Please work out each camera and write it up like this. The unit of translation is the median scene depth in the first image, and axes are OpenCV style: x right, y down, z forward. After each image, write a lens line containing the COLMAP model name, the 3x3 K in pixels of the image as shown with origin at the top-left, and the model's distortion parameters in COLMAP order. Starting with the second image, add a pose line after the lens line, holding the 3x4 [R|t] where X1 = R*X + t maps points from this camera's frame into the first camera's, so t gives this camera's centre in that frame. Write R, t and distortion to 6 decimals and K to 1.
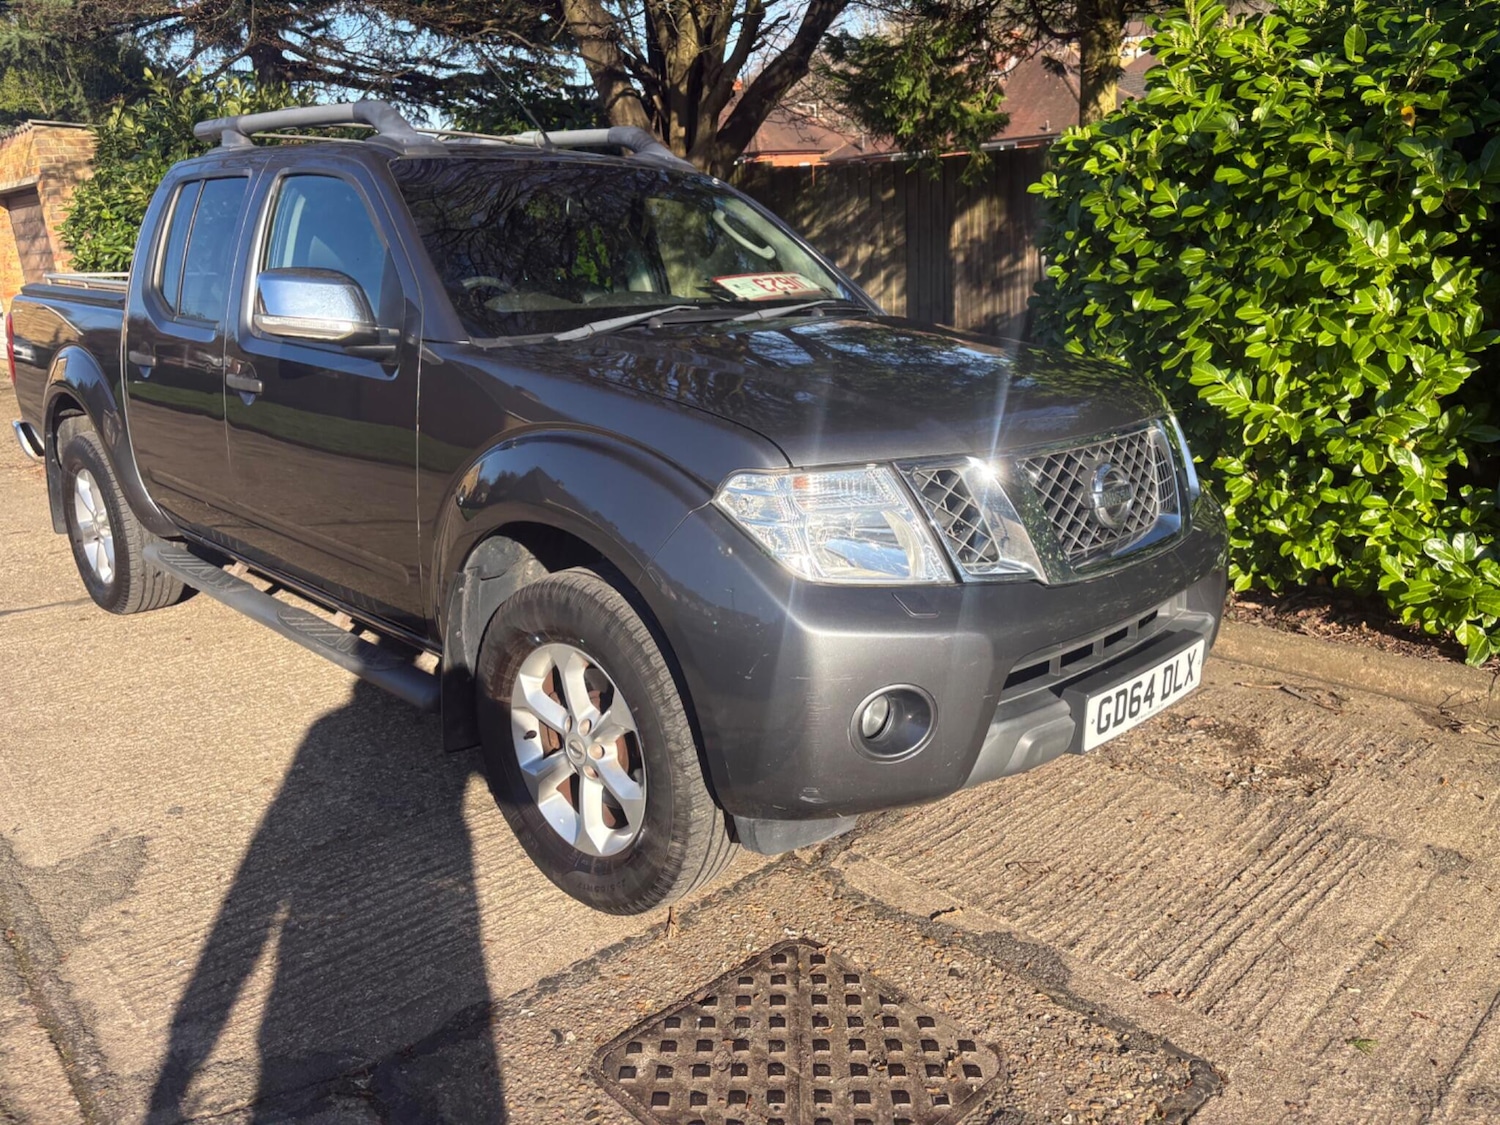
lens RADIAL K [[1137.0, 0, 769.6], [0, 1137.0, 560.1], [0, 0, 1]] dist [0.052726, -0.059545]
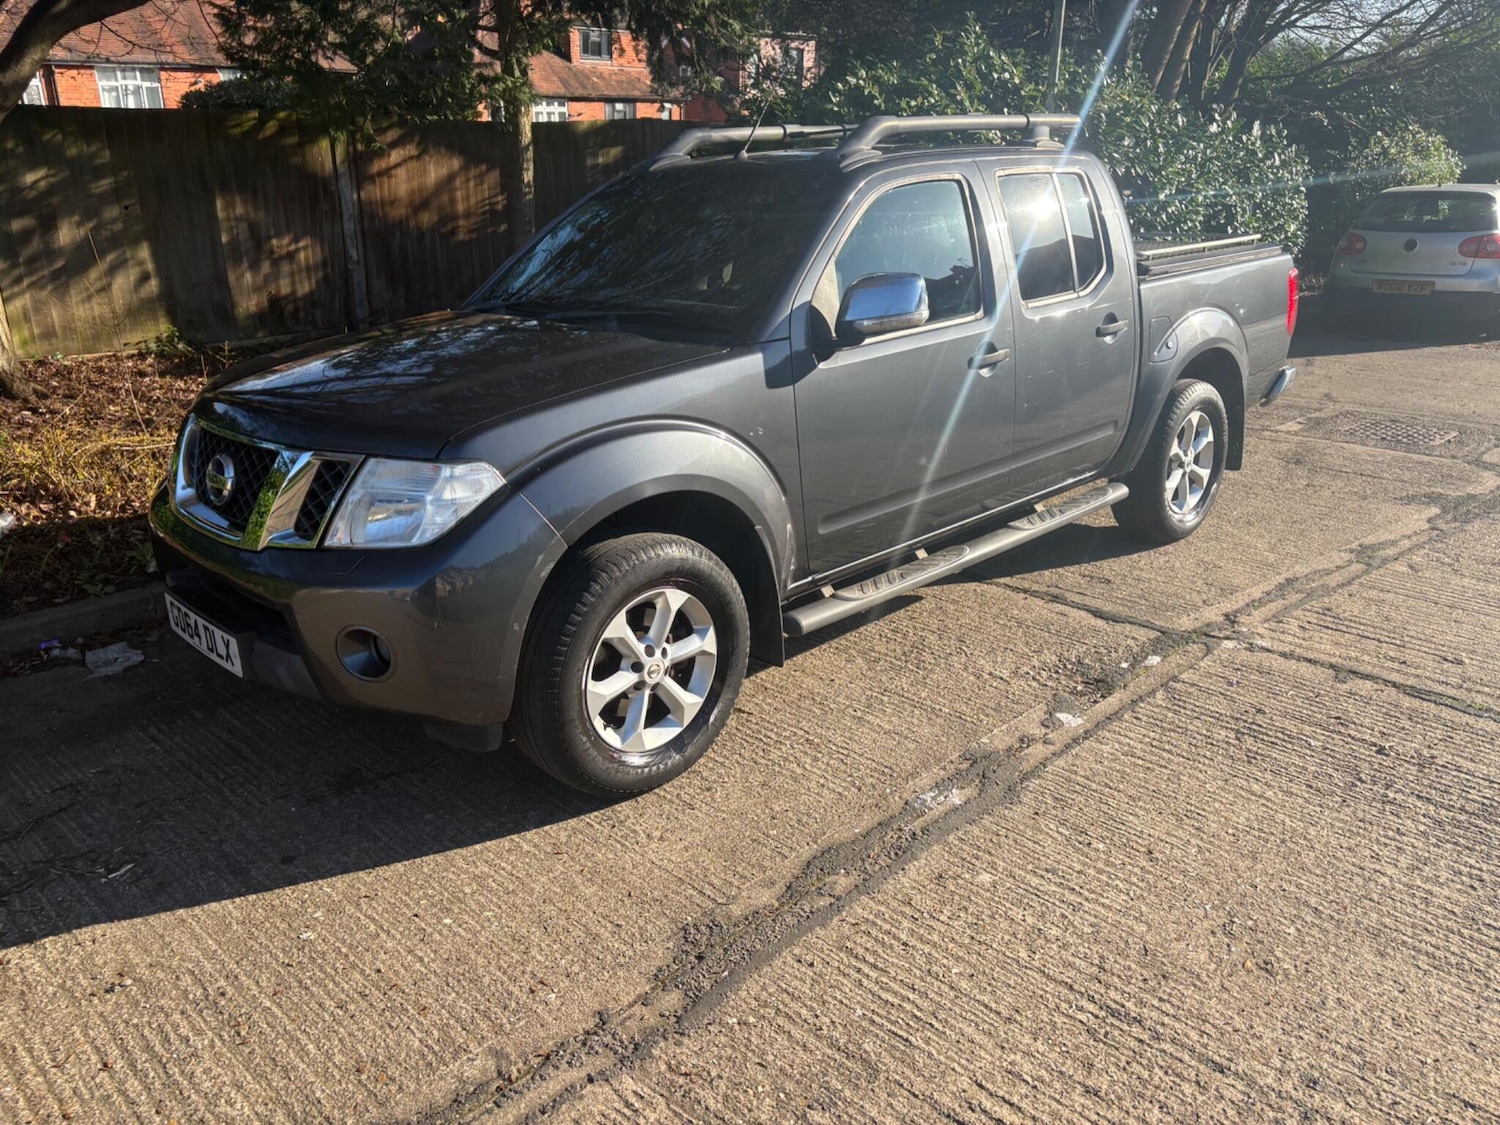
lens RADIAL K [[1137.0, 0, 753.3], [0, 1137.0, 562.2], [0, 0, 1]] dist [0.052726, -0.059545]
pose [[0.017307, -0.309426, 0.950766, -2.029859], [0.271414, 0.916657, 0.293385, -0.458280], [-0.962307, 0.252974, 0.099847, 1.523511]]
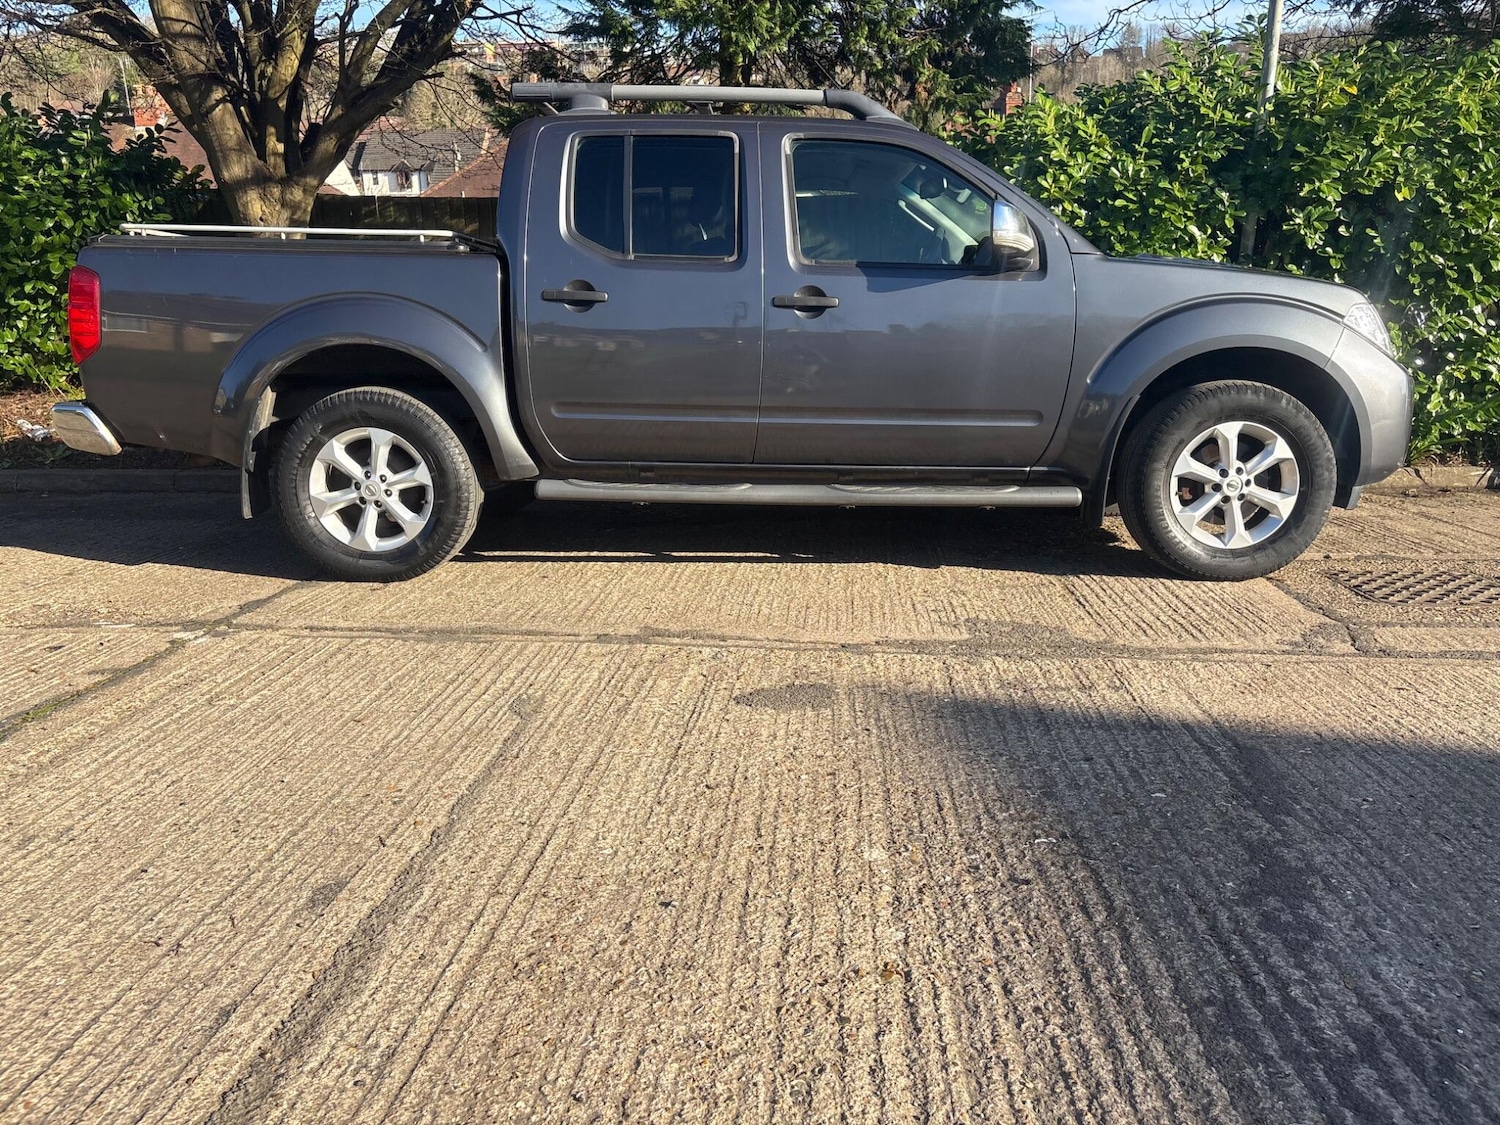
lens RADIAL K [[1137.0, 0, 756.0], [0, 1137.0, 547.4], [0, 0, 1]] dist [0.052726, -0.059545]
pose [[0.735565, -0.120532, 0.666645, -1.247320], [0.171057, 0.985204, -0.010612, 0.102878], [-0.655503, 0.121840, 0.745300, 0.136023]]
